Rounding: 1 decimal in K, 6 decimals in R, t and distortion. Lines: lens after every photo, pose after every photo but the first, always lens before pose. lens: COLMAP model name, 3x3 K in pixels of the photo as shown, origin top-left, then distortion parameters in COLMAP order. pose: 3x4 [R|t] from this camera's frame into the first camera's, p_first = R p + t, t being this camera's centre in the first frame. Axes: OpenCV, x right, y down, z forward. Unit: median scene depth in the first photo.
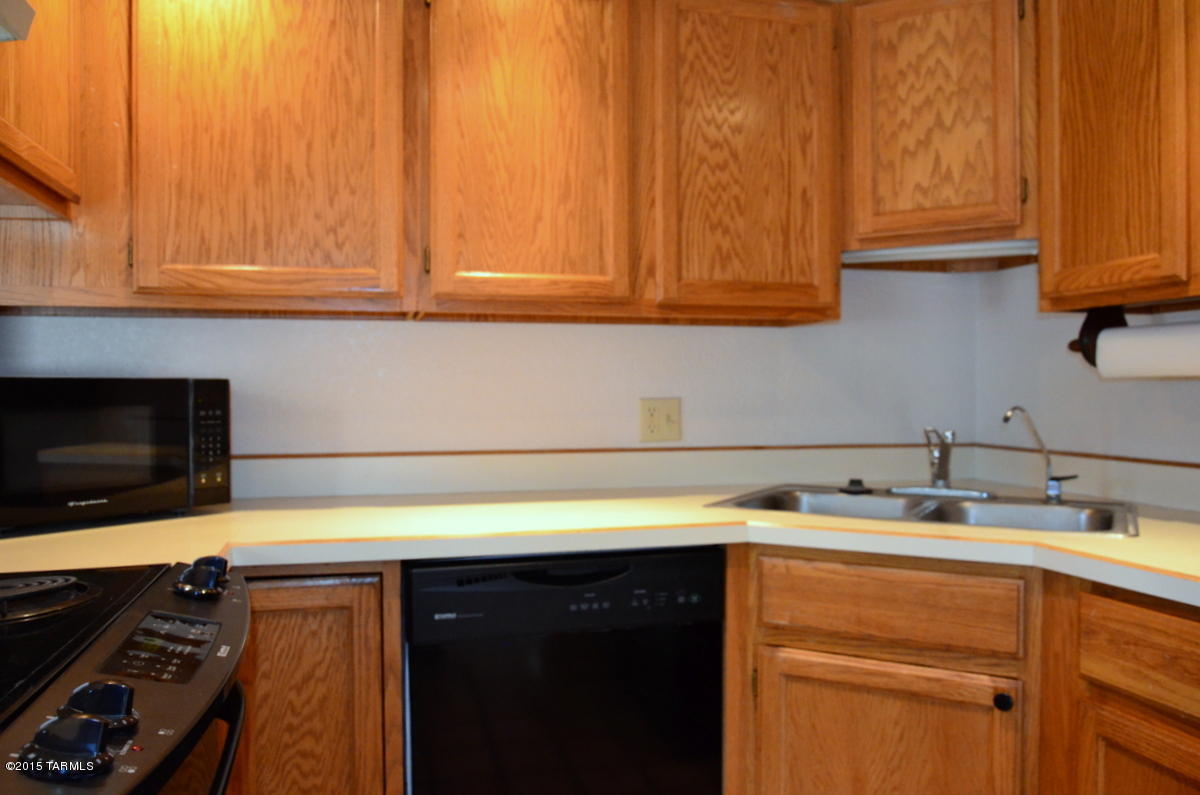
lens RADIAL K [[928.4, 0, 634.2], [0, 928.4, 404.5], [0, 0, 1]] dist [-0.055945, 0.009159]
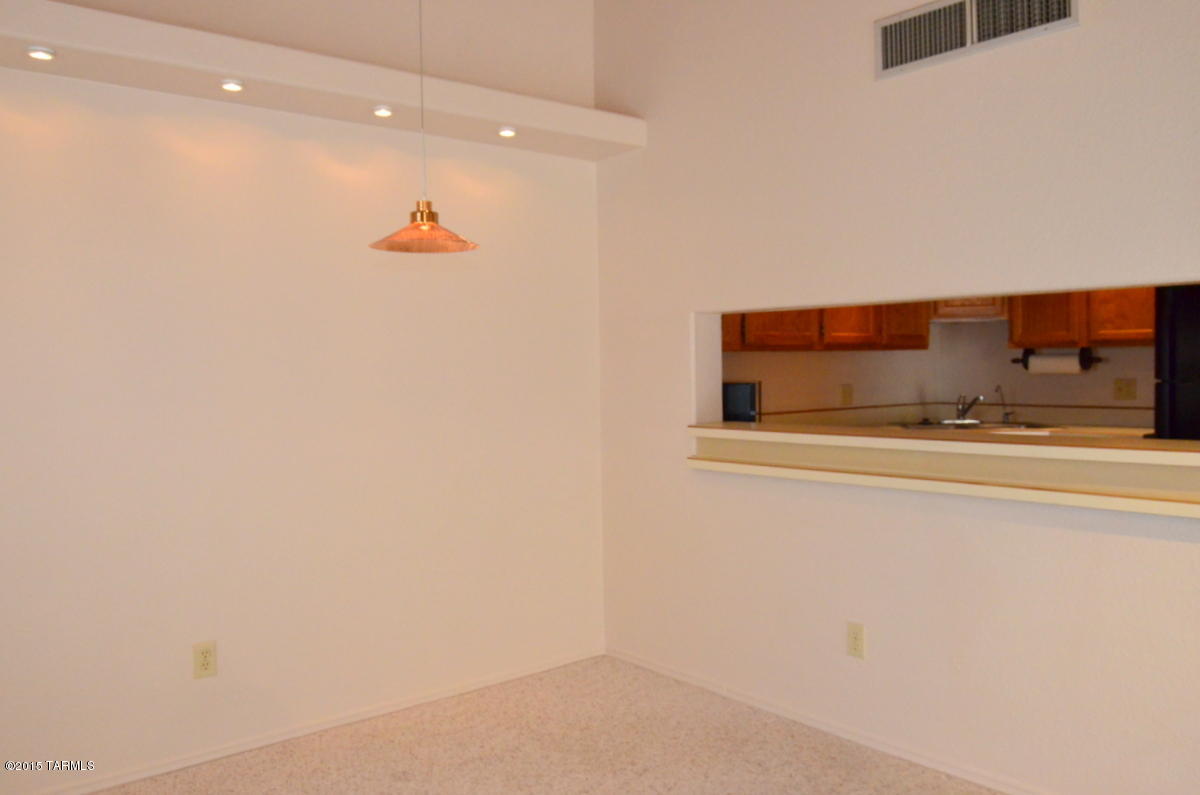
lens RADIAL K [[928.4, 0, 634.2], [0, 928.4, 404.5], [0, 0, 1]] dist [-0.055945, 0.009159]
pose [[0.920085, -0.025564, 0.390883, -1.499269], [0.015175, 0.999445, 0.029644, -0.037447], [-0.391424, -0.021343, 0.919963, -0.927398]]
